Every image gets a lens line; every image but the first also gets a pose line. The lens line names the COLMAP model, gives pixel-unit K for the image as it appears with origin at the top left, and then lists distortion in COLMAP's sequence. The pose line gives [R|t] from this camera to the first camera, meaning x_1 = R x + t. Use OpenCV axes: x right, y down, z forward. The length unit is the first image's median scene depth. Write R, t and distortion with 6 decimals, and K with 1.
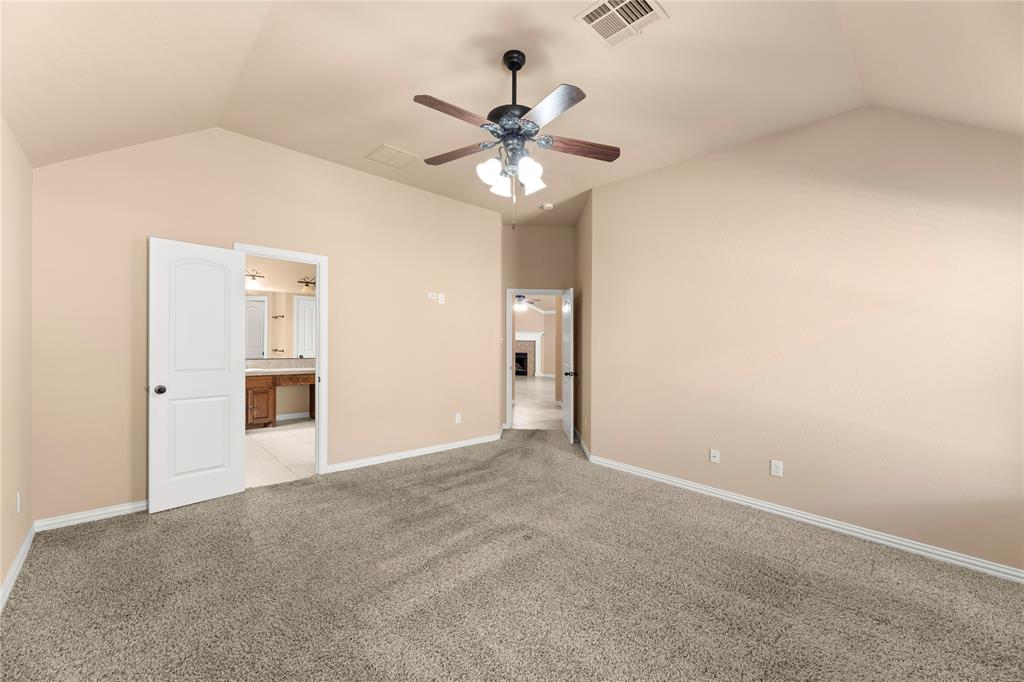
lens RADIAL K [[390.8, 0, 512.0], [0, 390.8, 341.0], [0, 0, 1]] dist [-0.000223, -0.000060]
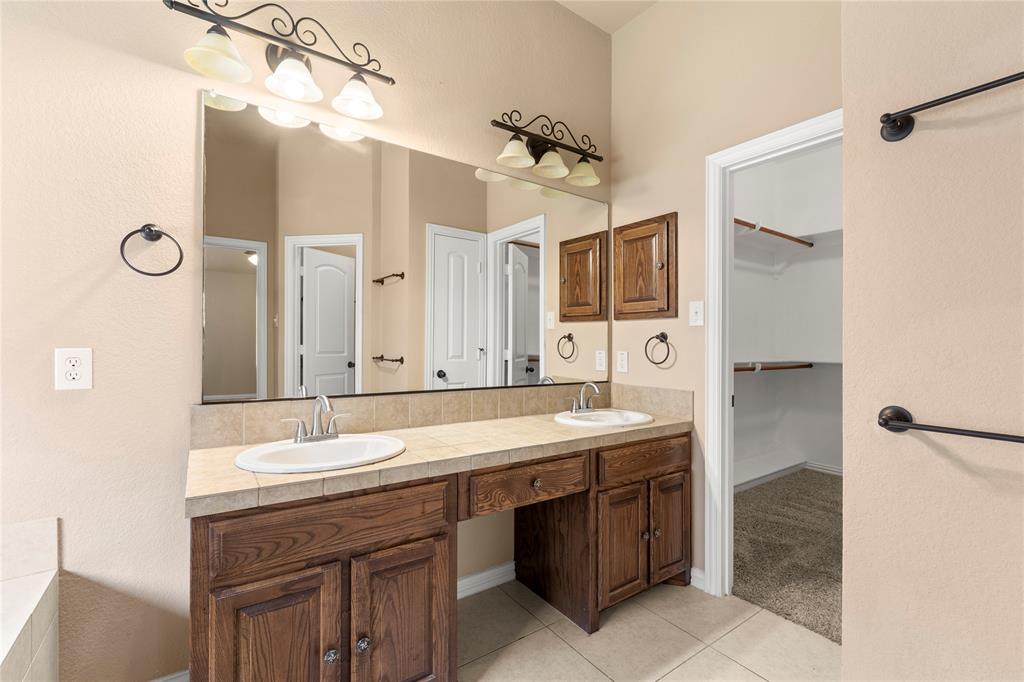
lens RADIAL K [[433.3, 0, 514.4], [0, 433.3, 346.1], [0, 0, 1]] dist [-0.000715, -0.000224]
pose [[0.989806, 0.001583, -0.142413, -0.535656], [-0.001928, 0.999996, -0.002283, 0.014797], [0.142409, 0.002534, 0.989805, 0.757606]]
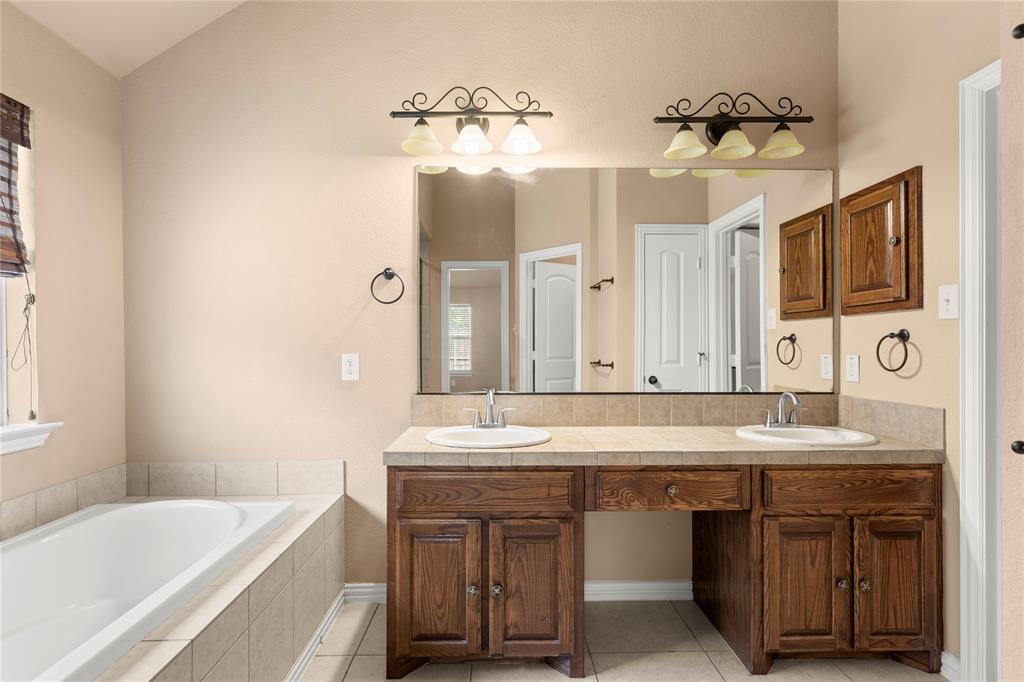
lens RADIAL K [[482.9, 0, 520.6], [0, 482.9, 350.4], [0, 0, 1]] dist [-0.000931, -0.000379]
pose [[0.746324, -0.008073, -0.665534, -0.430919], [0.005291, 0.999967, -0.006197, 0.016330], [0.665562, 0.001104, 0.746342, 0.747193]]
